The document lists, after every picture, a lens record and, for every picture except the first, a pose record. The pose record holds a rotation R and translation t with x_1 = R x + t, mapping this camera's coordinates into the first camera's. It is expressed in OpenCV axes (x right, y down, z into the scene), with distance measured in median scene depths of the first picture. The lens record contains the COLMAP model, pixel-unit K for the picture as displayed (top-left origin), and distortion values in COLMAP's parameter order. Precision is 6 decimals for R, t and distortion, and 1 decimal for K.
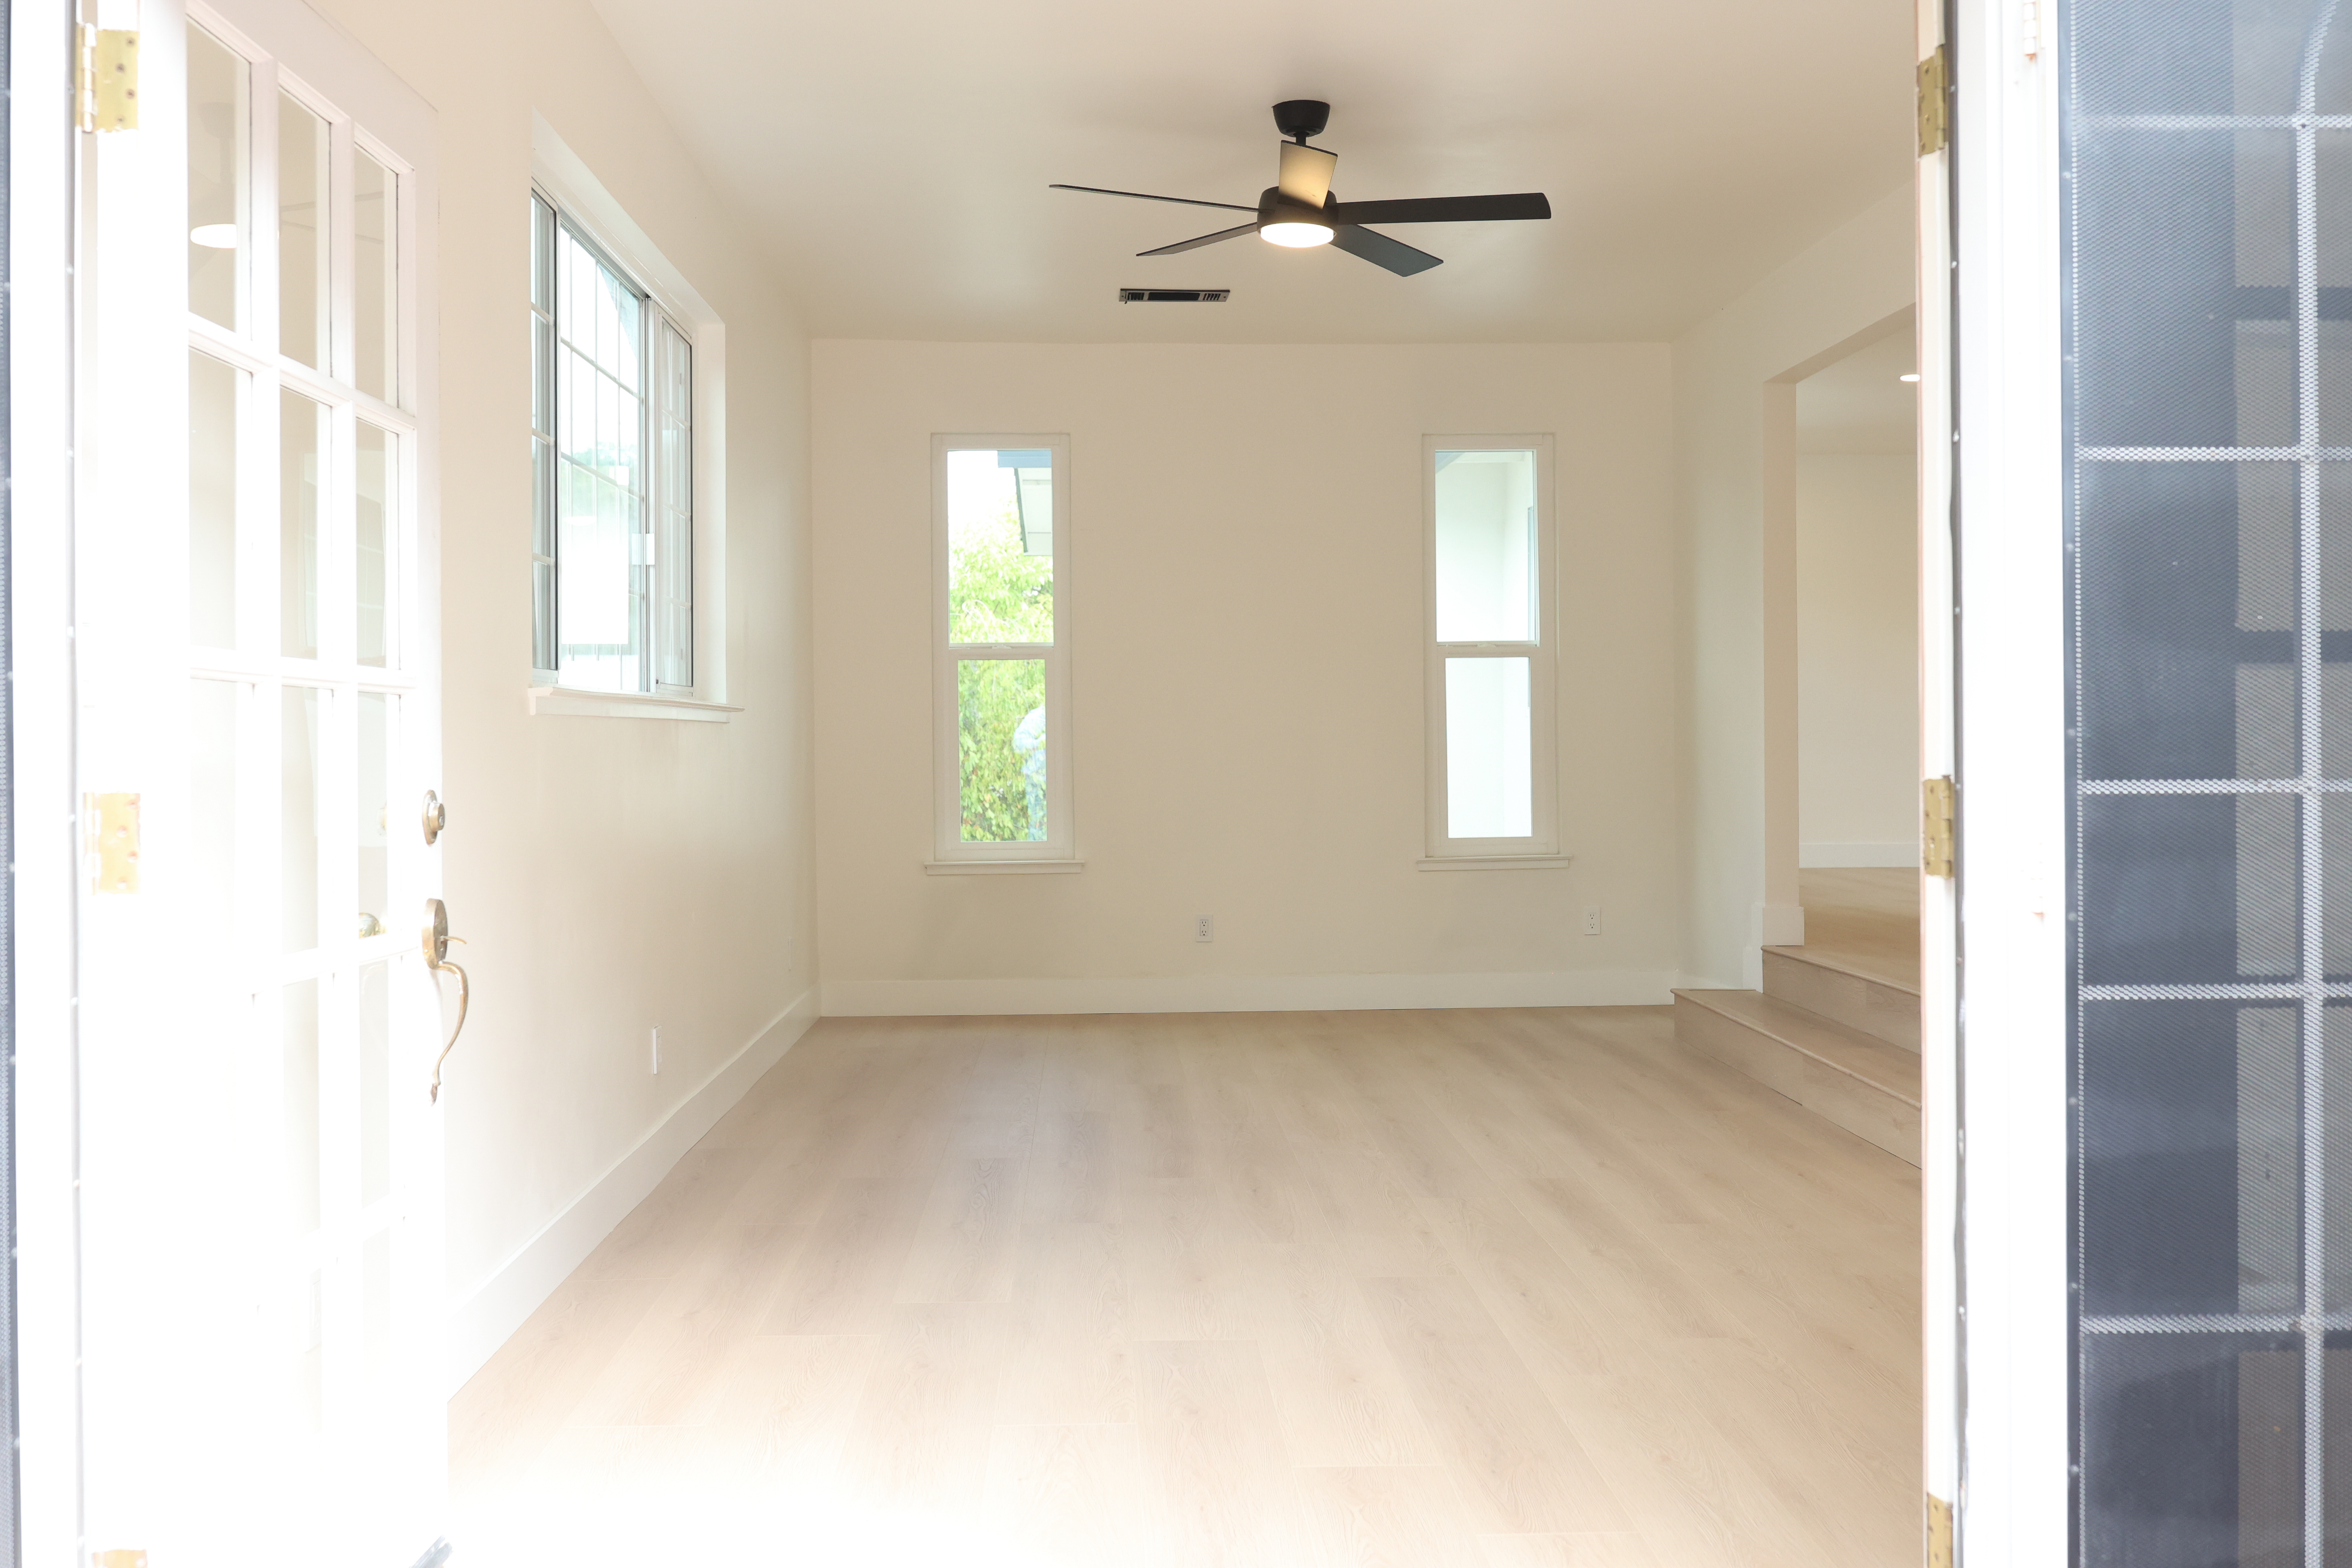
lens RADIAL K [[2266.7, 0, 1177.8], [0, 2266.7, 780.4], [0, 0, 1]] dist [0.002311, 0.000000]
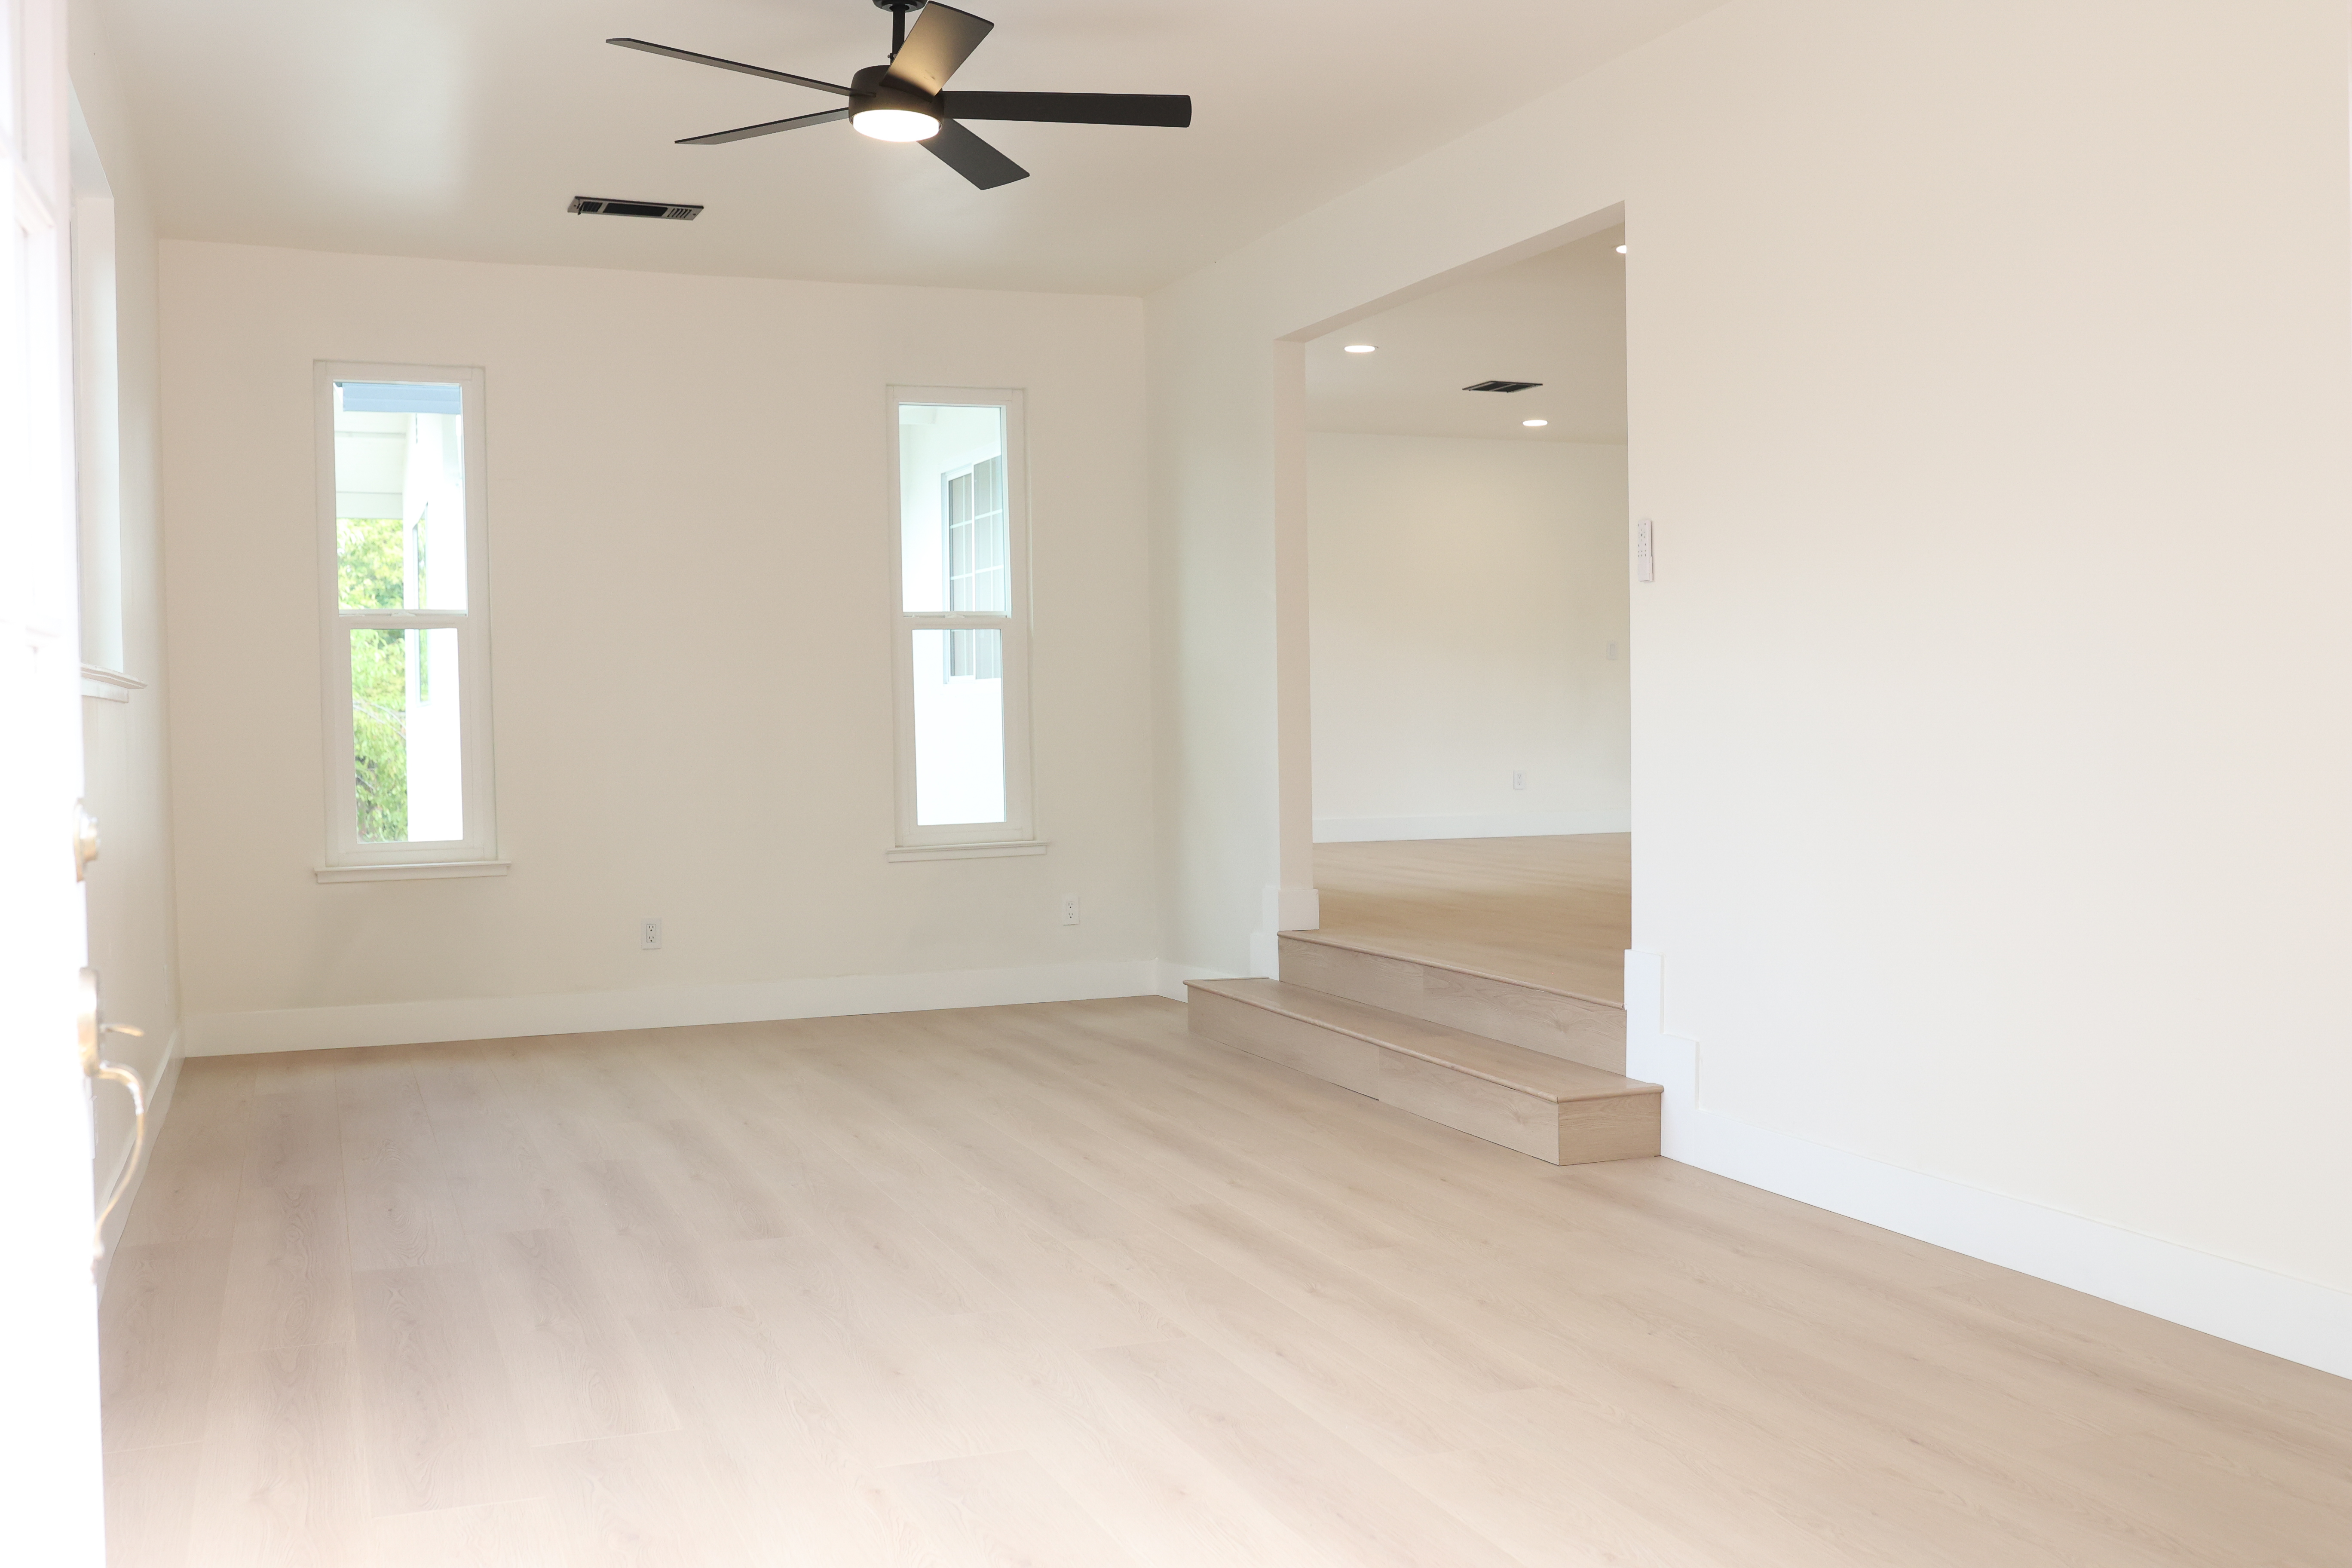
lens RADIAL K [[2266.7, 0, 1173.1], [0, 2266.7, 779.0], [0, 0, 1]] dist [0.002311, 0.000000]
pose [[0.946383, -0.016032, 0.322648, -0.090801], [0.013790, 0.999862, 0.009233, -0.000596], [-0.322752, -0.004289, 0.946474, 0.110206]]
